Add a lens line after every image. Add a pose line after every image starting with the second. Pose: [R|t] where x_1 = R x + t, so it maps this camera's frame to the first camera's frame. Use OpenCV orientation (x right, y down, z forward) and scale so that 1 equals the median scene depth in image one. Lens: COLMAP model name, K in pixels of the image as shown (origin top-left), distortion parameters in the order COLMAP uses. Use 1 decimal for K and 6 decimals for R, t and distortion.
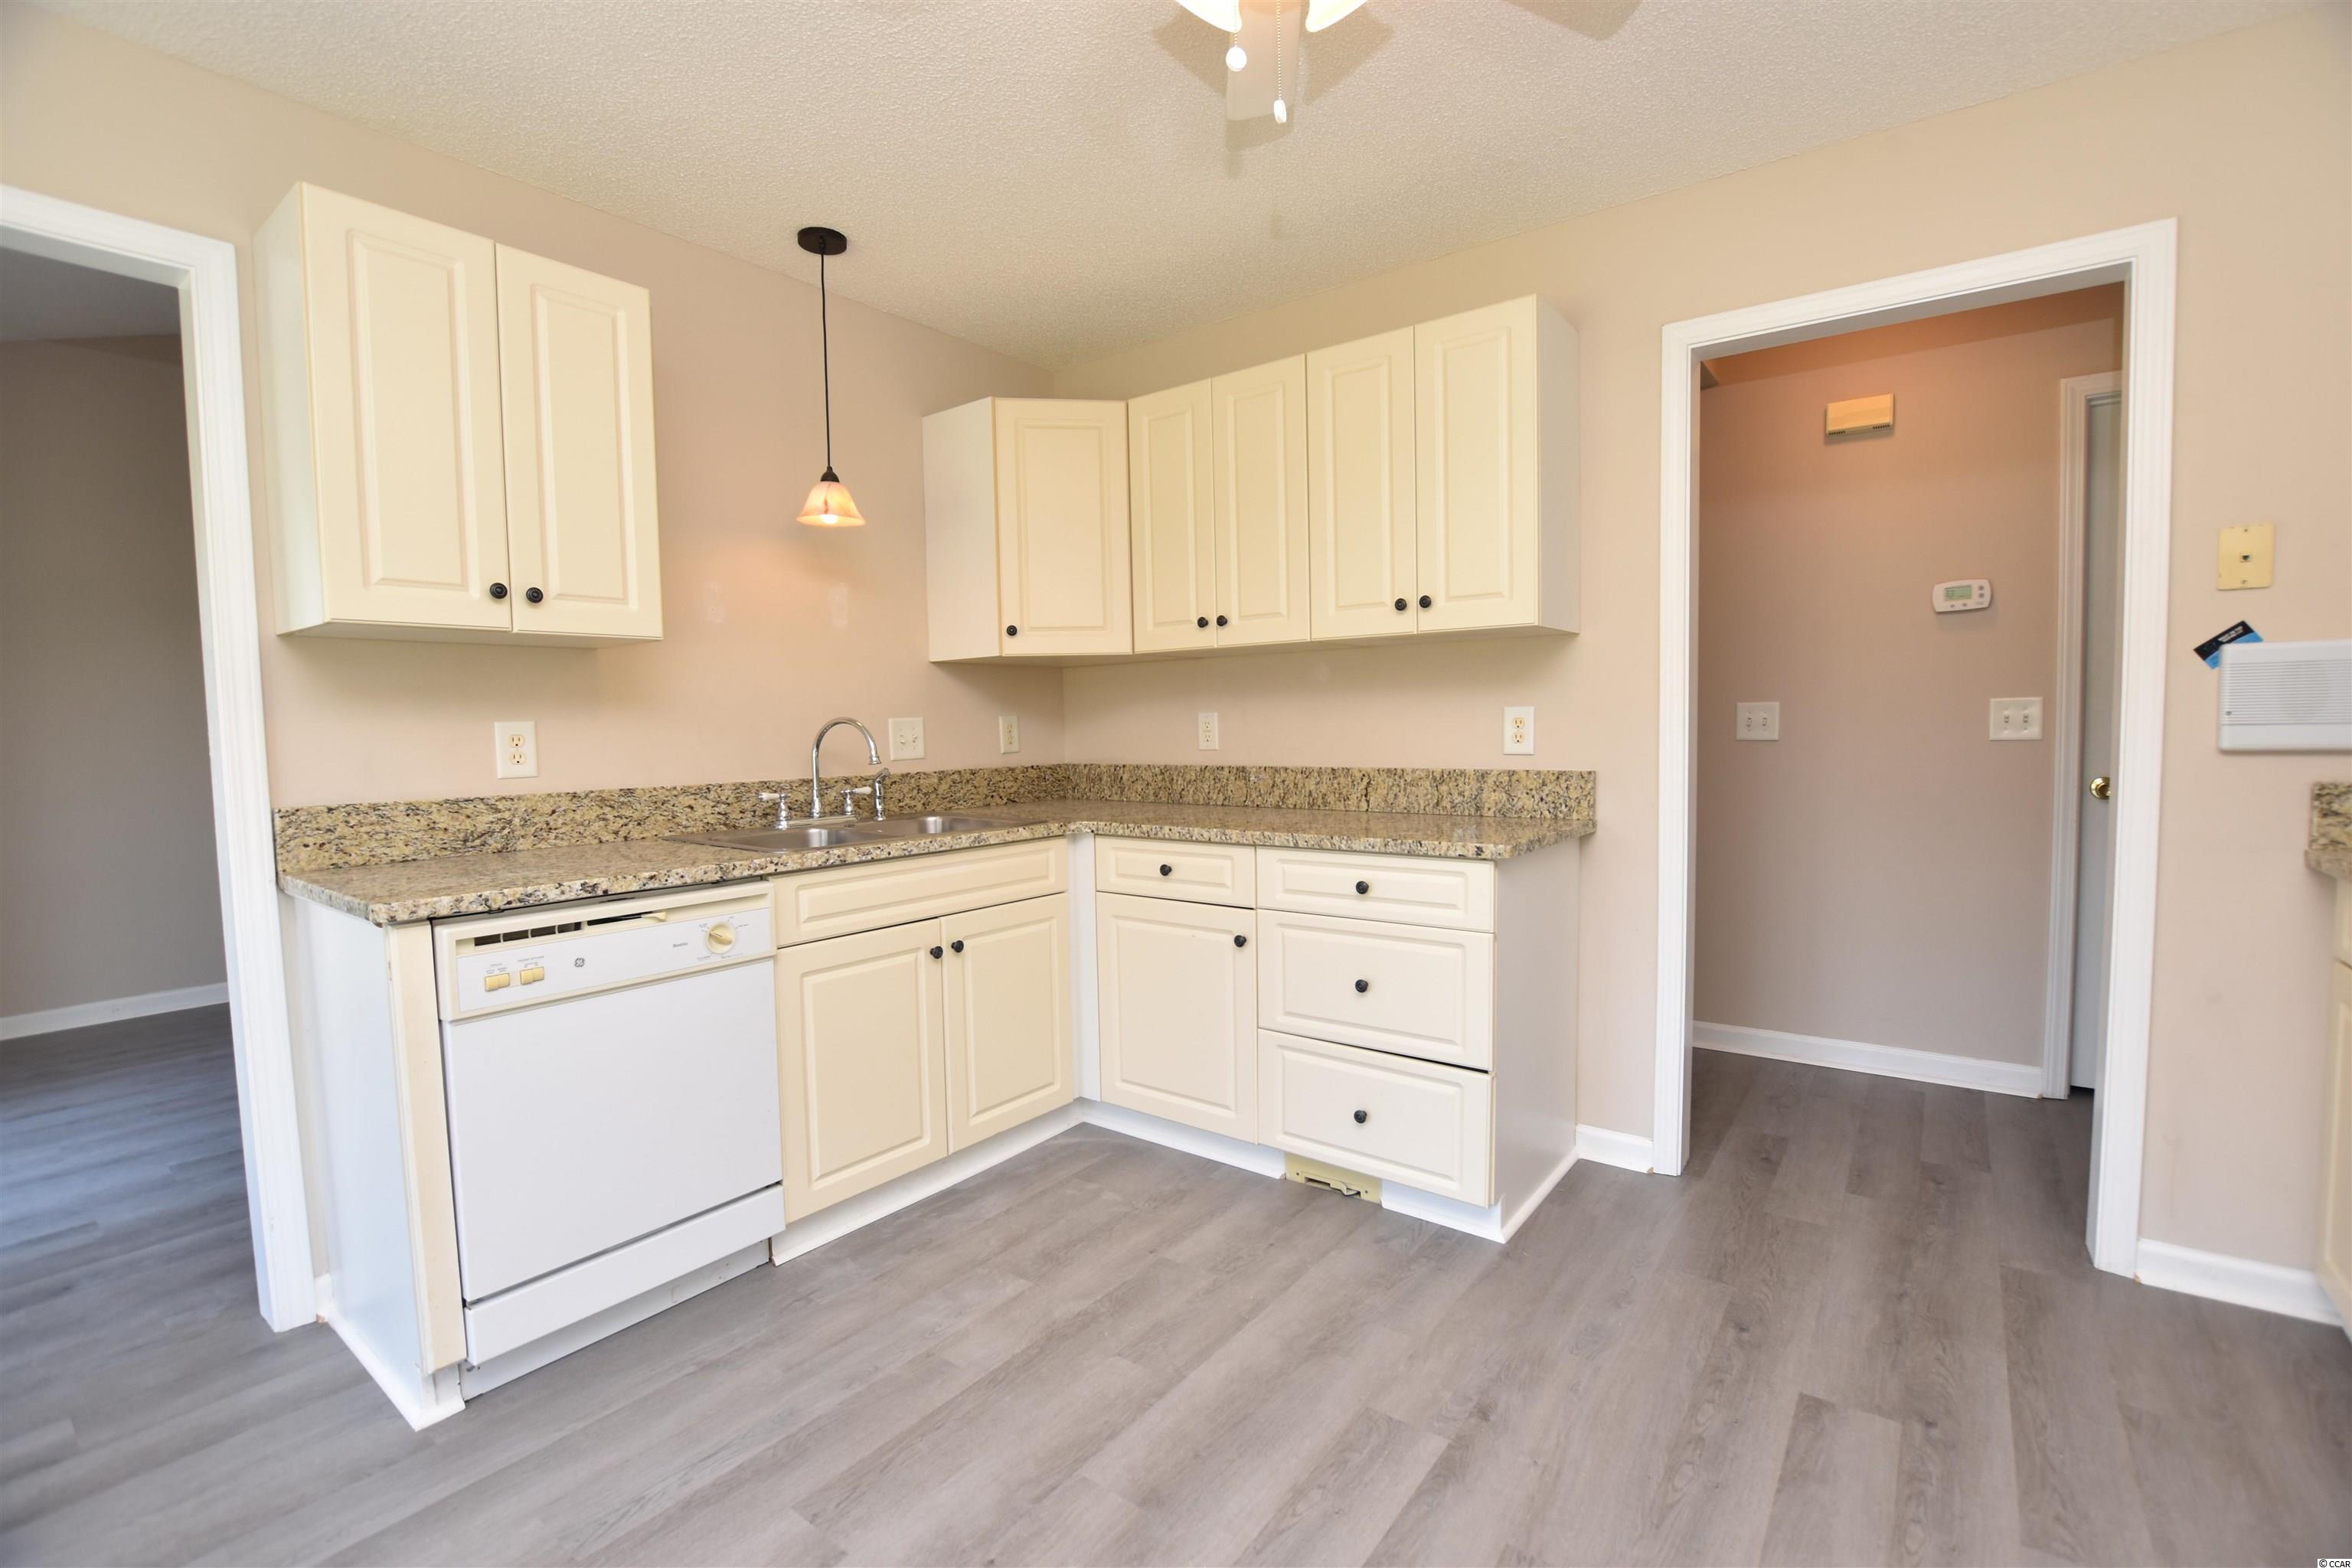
lens RADIAL K [[1037.2, 0, 1184.4], [0, 1037.2, 793.5], [0, 0, 1]] dist [-0.032548, 0.003690]
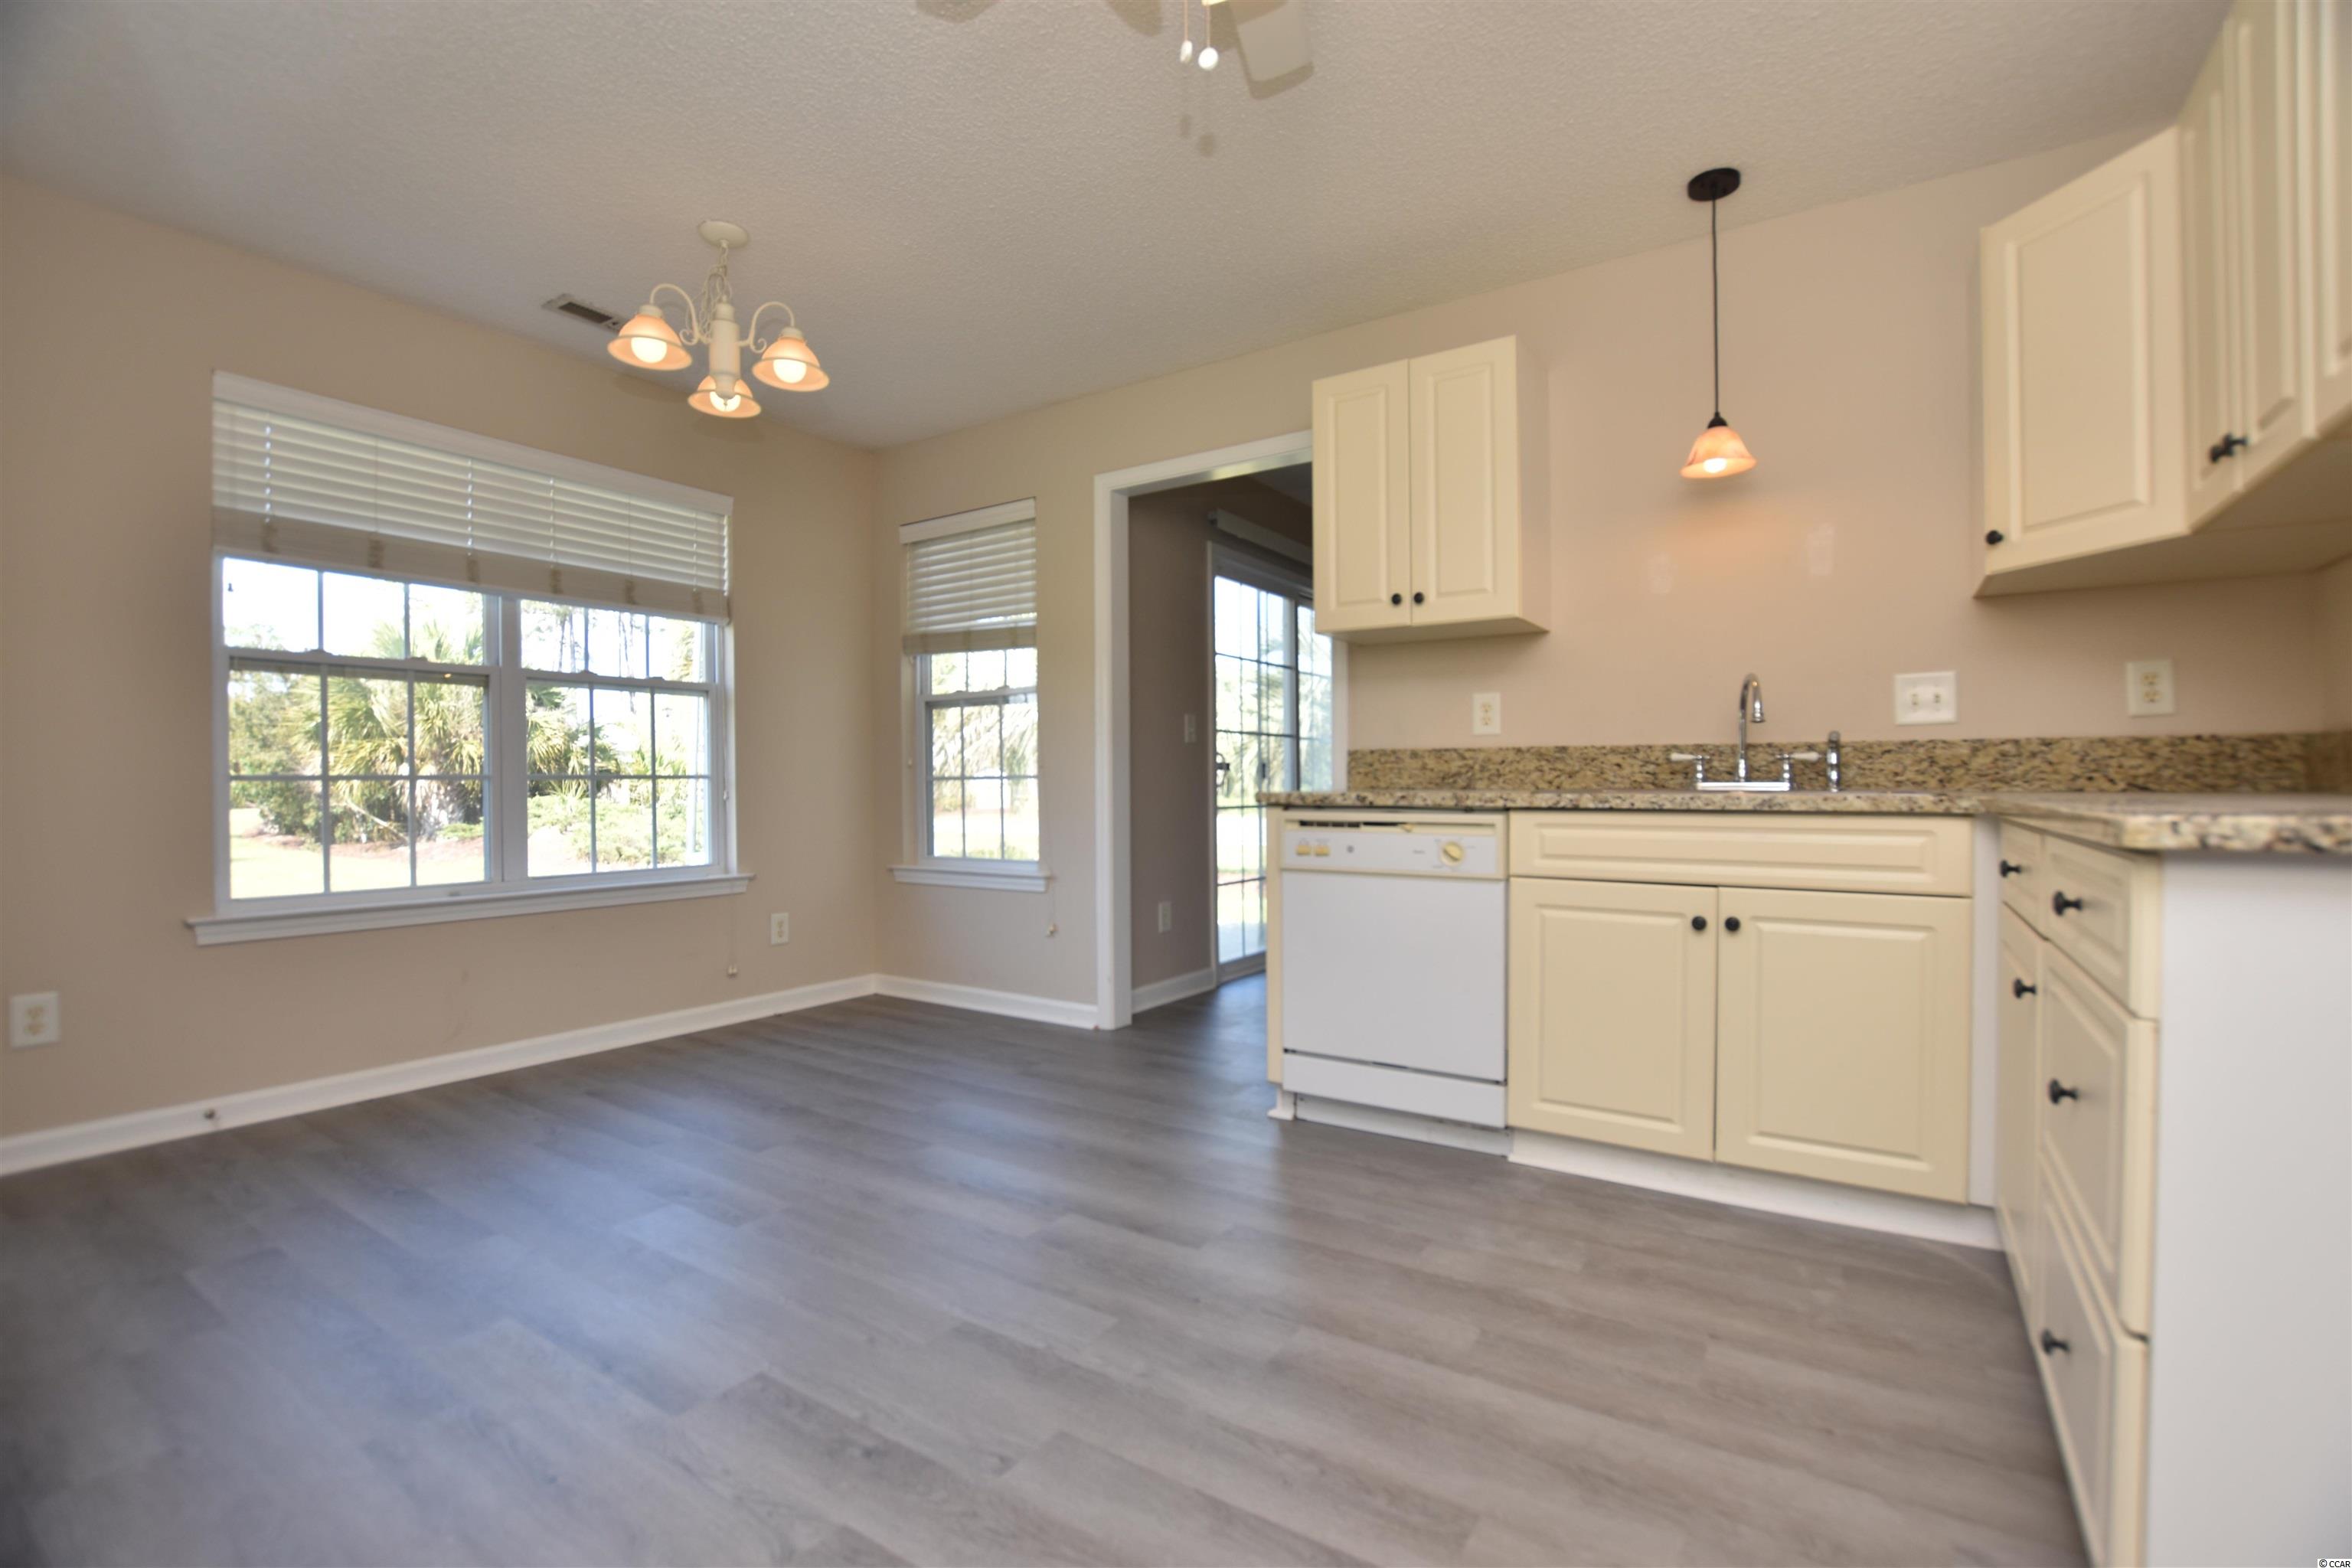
lens RADIAL K [[1037.2, 0, 1181.0], [0, 1037.2, 791.9], [0, 0, 1]] dist [-0.032548, 0.003690]
pose [[0.057492, 0.027475, -0.997968, 0.698125], [-0.064692, 0.997623, 0.023739, 0.053810], [0.996248, 0.063196, 0.059133, 0.552391]]
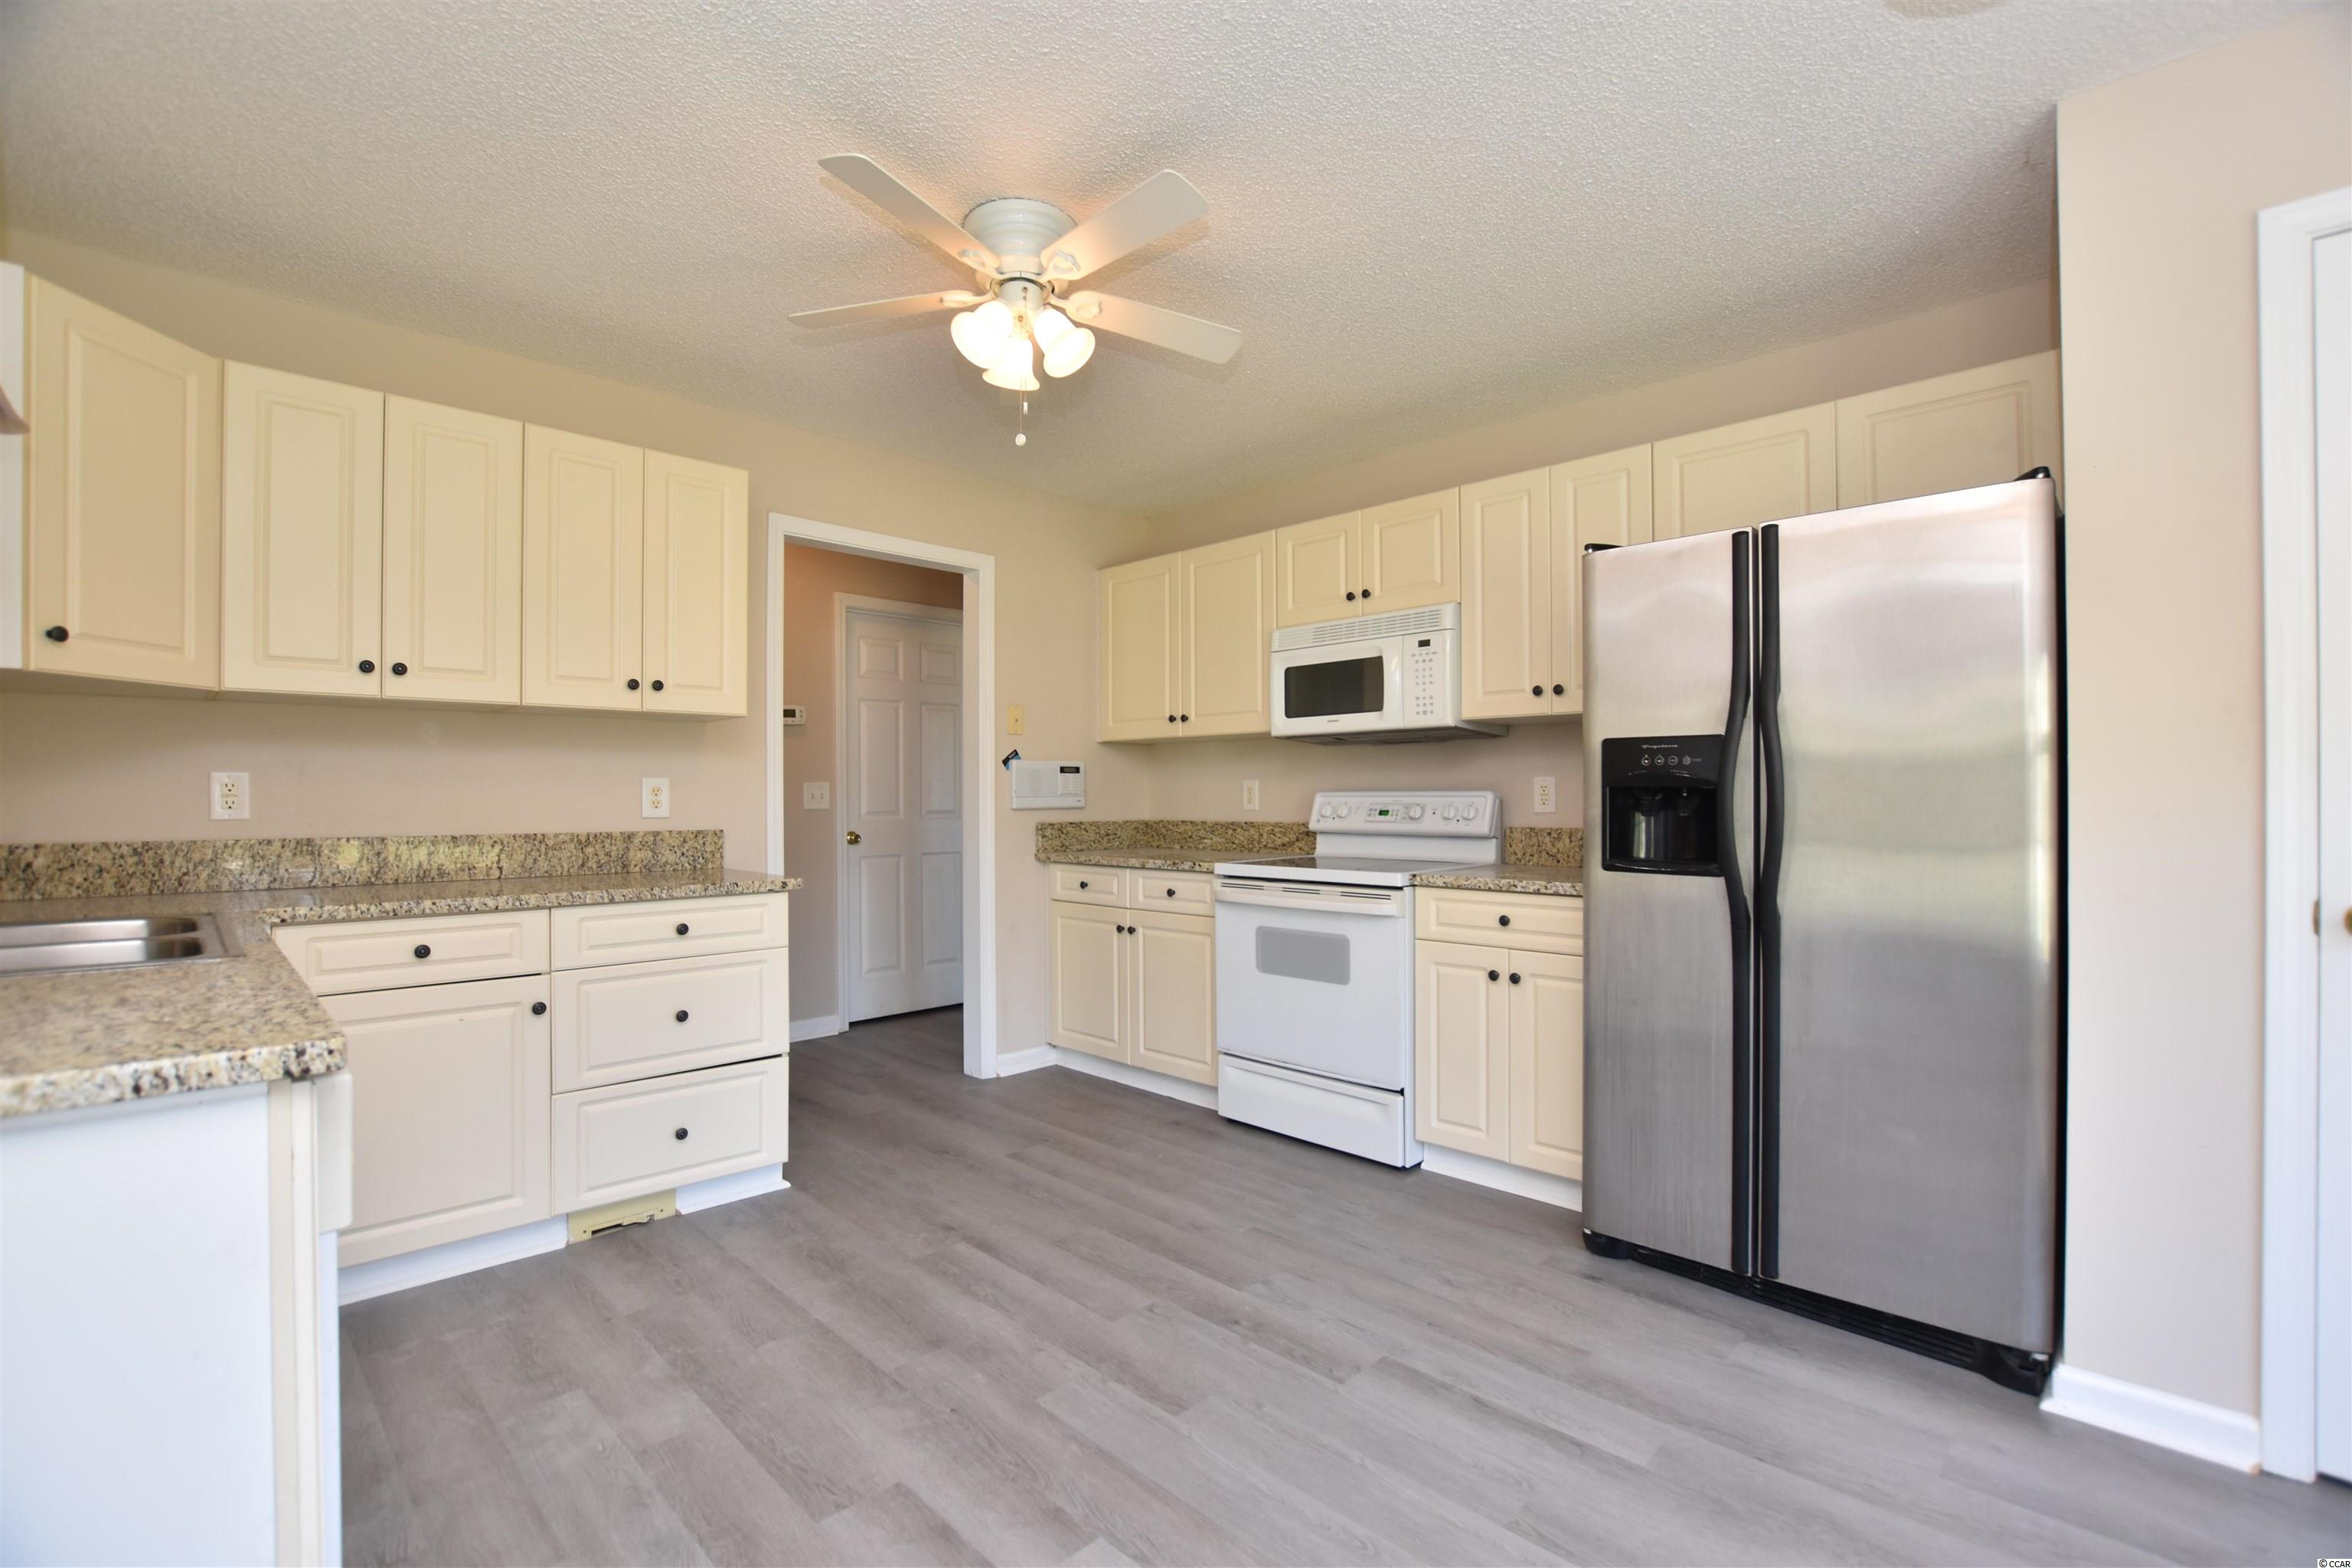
lens RADIAL K [[1037.2, 0, 1184.8], [0, 1037.2, 793.5], [0, 0, 1]] dist [-0.032548, 0.003690]
pose [[0.131359, 0.021193, 0.991108, -0.947792], [0.066879, 0.997304, -0.030190, 0.012940], [-0.989076, 0.070250, 0.129587, 0.305288]]
